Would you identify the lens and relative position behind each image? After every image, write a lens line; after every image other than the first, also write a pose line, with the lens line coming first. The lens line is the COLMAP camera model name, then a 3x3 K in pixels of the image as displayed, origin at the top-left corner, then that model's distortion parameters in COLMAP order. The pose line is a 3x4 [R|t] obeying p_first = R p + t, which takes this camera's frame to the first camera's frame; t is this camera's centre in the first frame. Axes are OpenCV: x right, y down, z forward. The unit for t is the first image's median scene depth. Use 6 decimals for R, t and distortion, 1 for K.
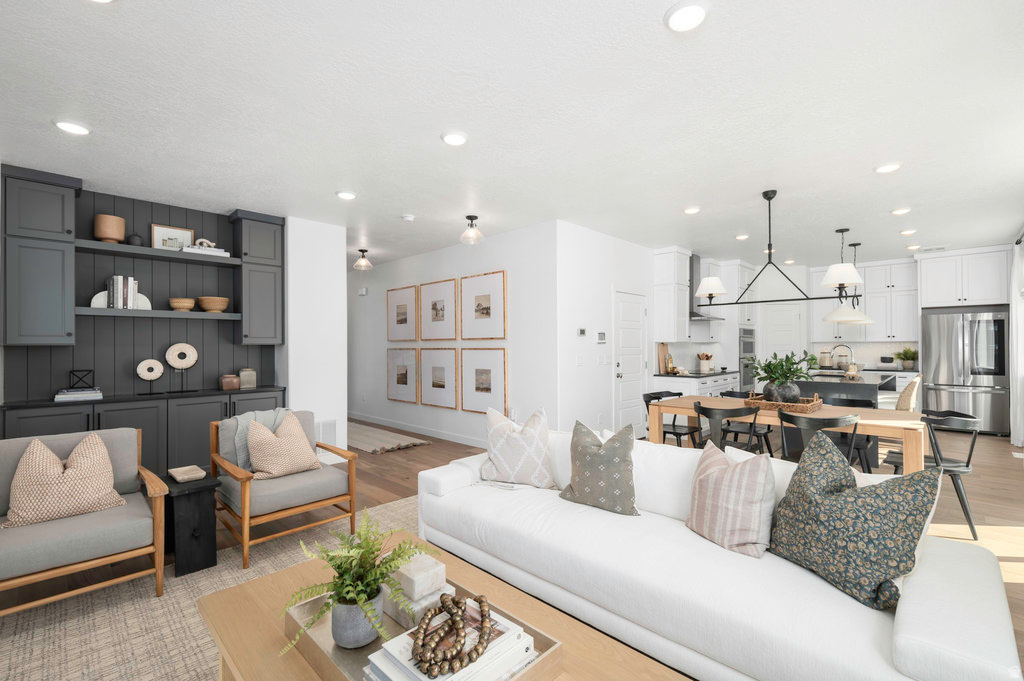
lens RADIAL K [[454.6, 0, 520.8], [0, 454.6, 341.2], [0, 0, 1]] dist [-0.000731, -0.000083]
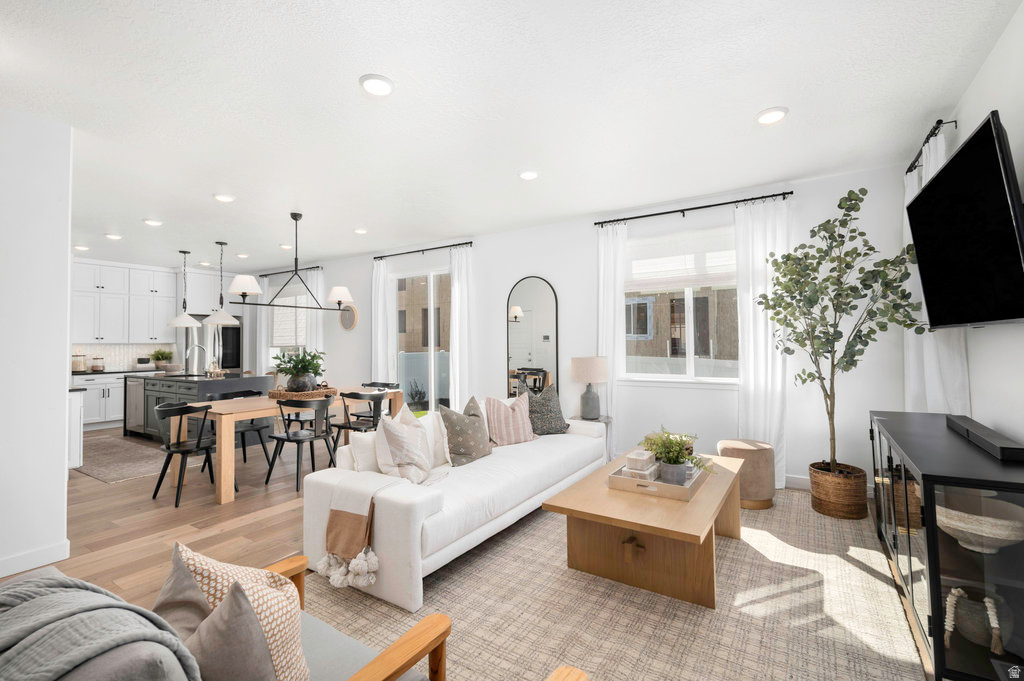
lens RADIAL K [[454.6, 0, 520.8], [0, 454.6, 341.2], [0, 0, 1]] dist [-0.000731, -0.000083]
pose [[-0.191266, 0.010652, 0.981480, -0.648884], [-0.000969, 0.999939, -0.011041, 0.011330], [-0.981538, -0.003063, -0.191244, 0.600939]]
